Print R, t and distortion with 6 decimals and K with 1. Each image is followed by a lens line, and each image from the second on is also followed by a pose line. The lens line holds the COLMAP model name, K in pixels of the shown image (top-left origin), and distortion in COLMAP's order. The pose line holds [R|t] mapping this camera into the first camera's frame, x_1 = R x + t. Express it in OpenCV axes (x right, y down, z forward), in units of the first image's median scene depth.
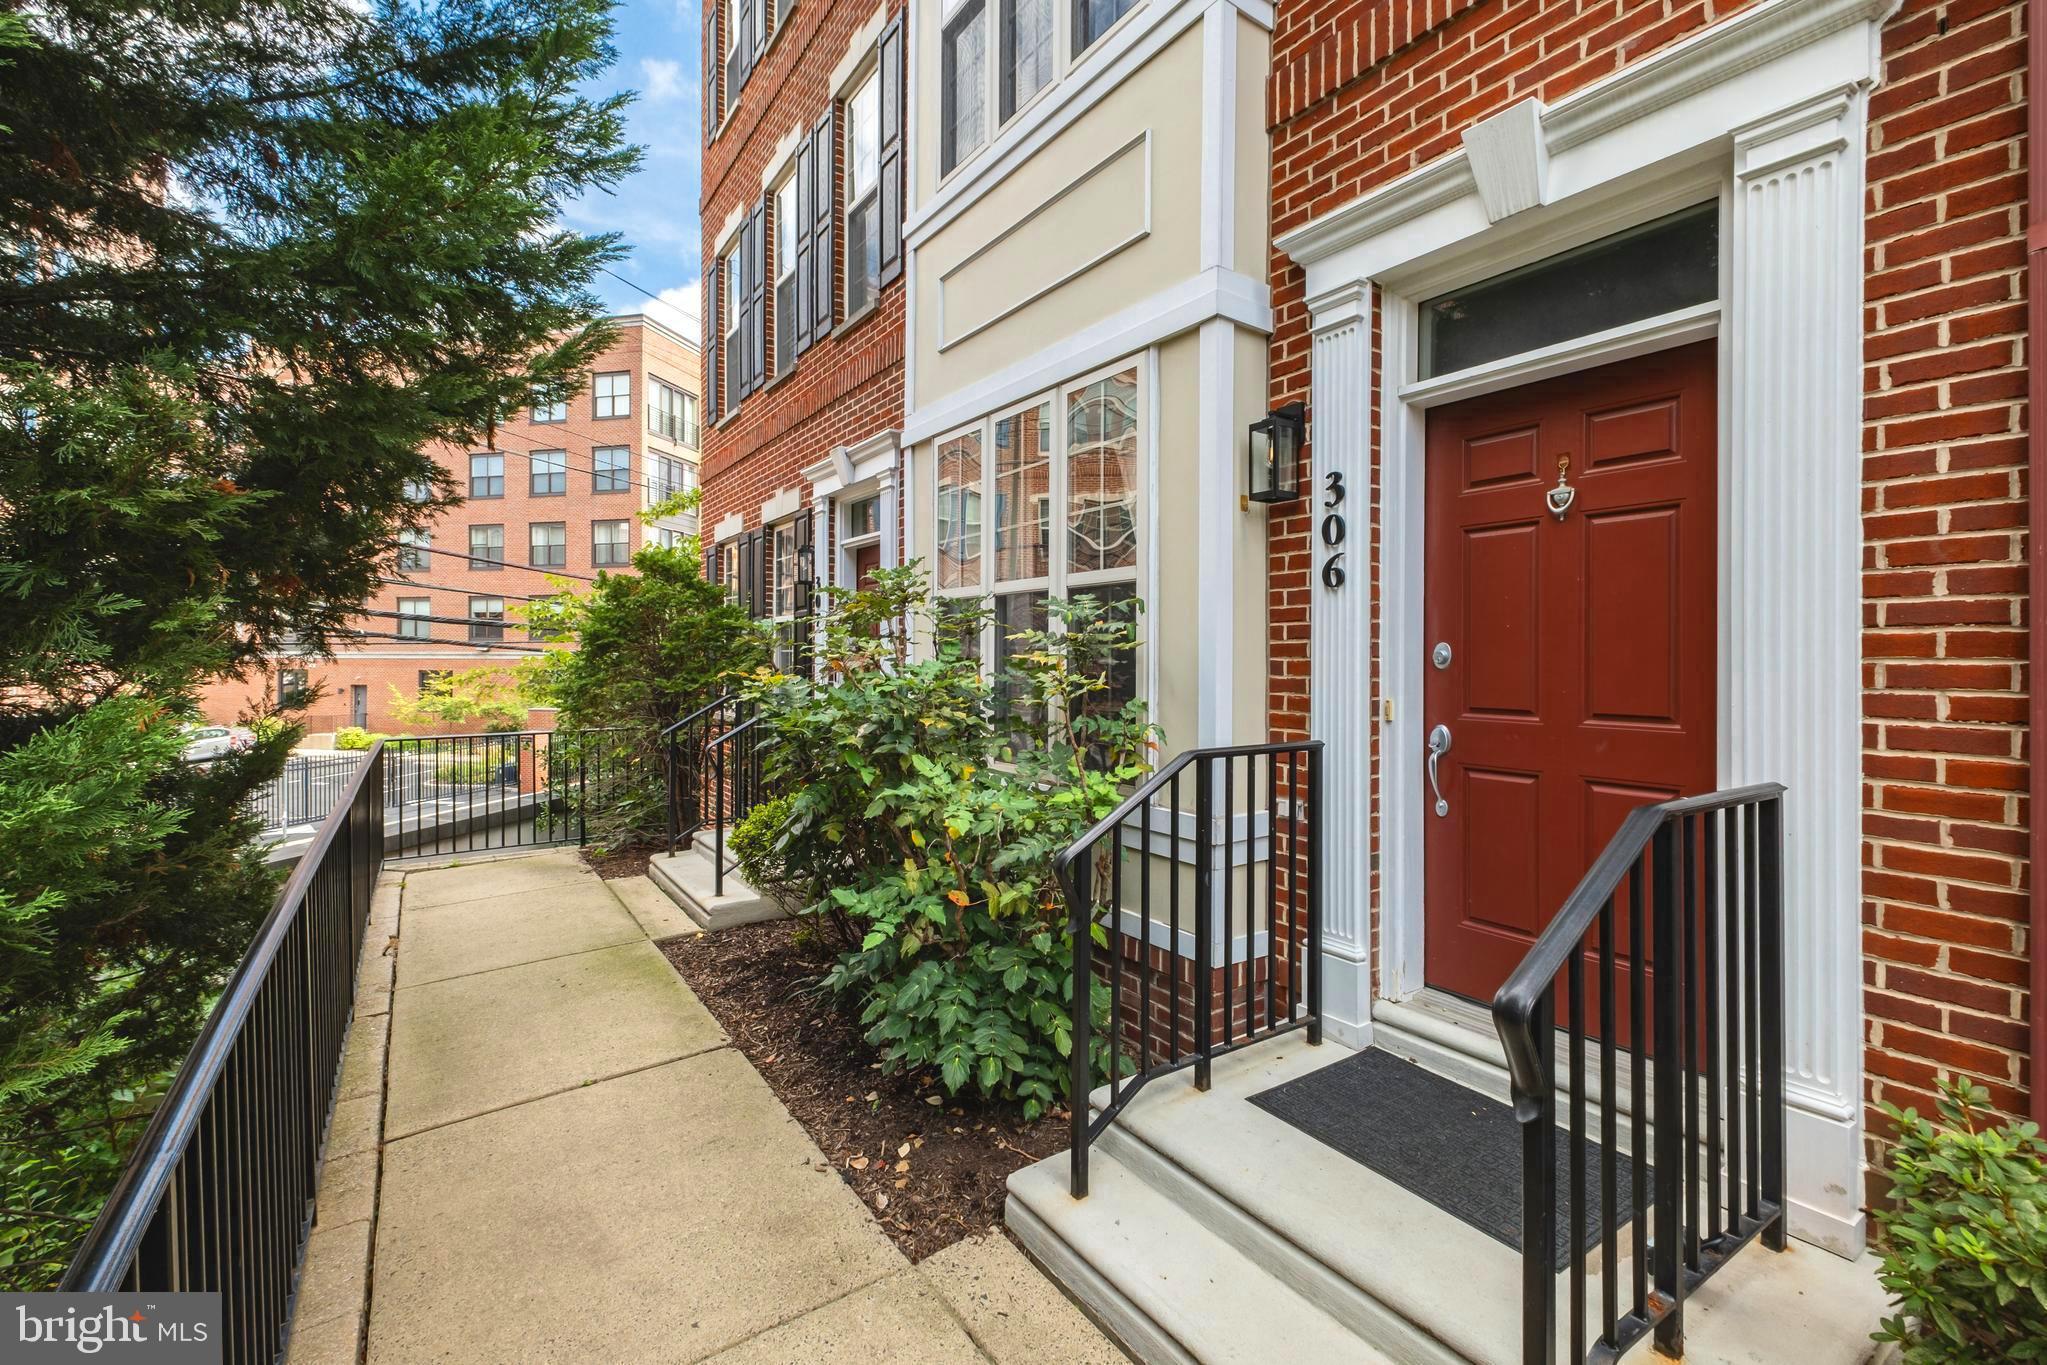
lens RADIAL K [[862.4, 0, 1077.7], [0, 862.4, 653.8], [0, 0, 1]] dist [0.002505, -0.002476]
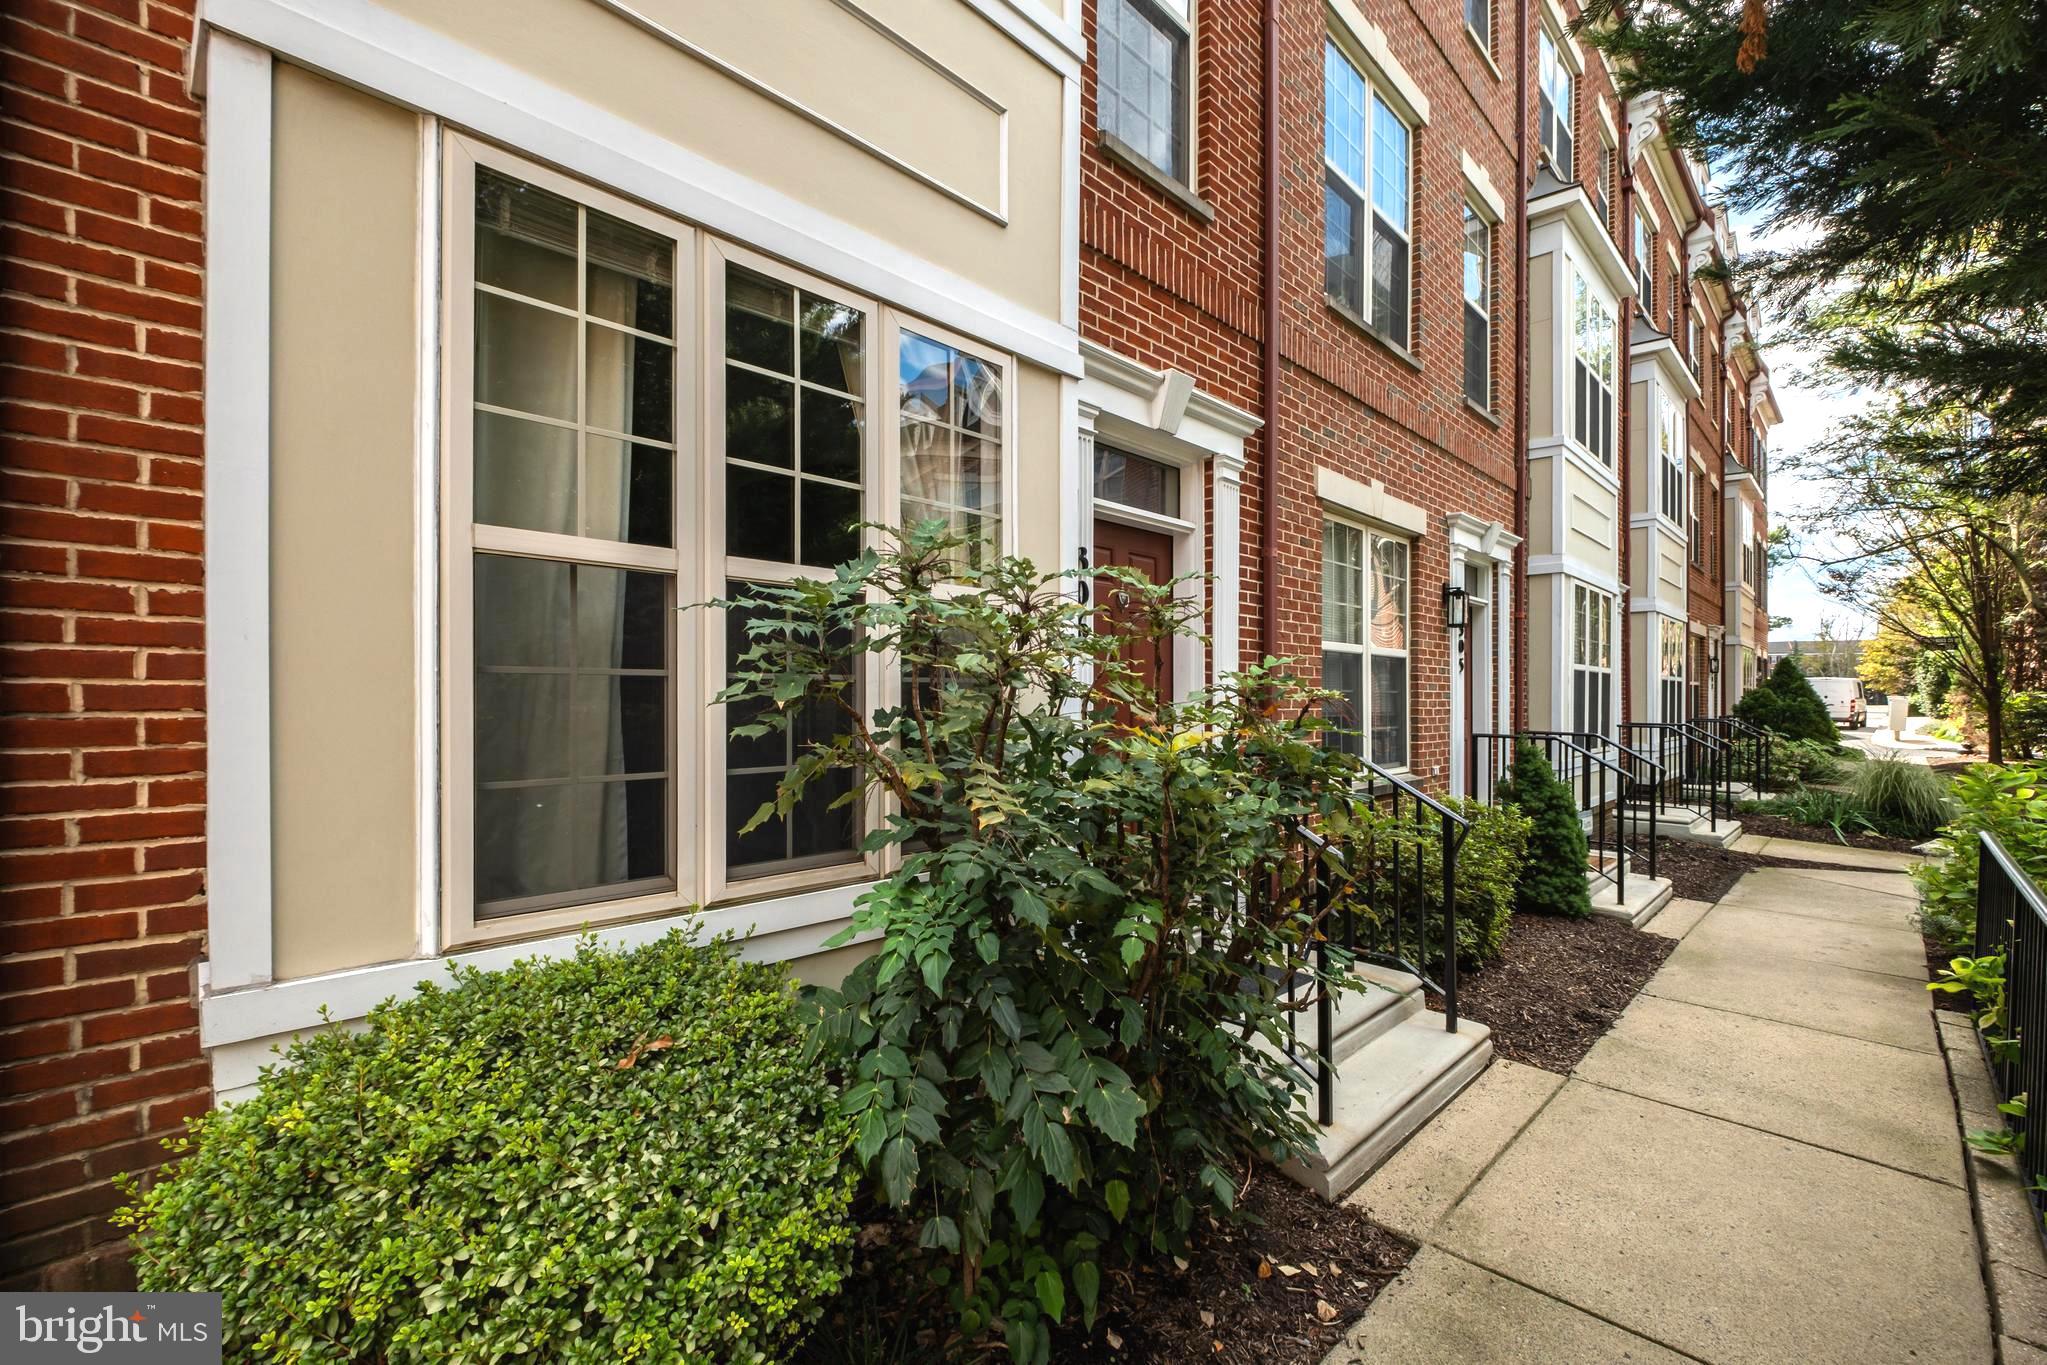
lens RADIAL K [[869.1, 0, 1023.5], [0, 869.1, 682.5], [0, 0, 1]] dist [0.022956, 0.000112]
pose [[-0.150367, 0.008132, 0.988597, -0.955662], [-0.012276, 0.999874, -0.010092, 0.000281], [-0.988554, -0.013654, -0.150248, 1.295289]]
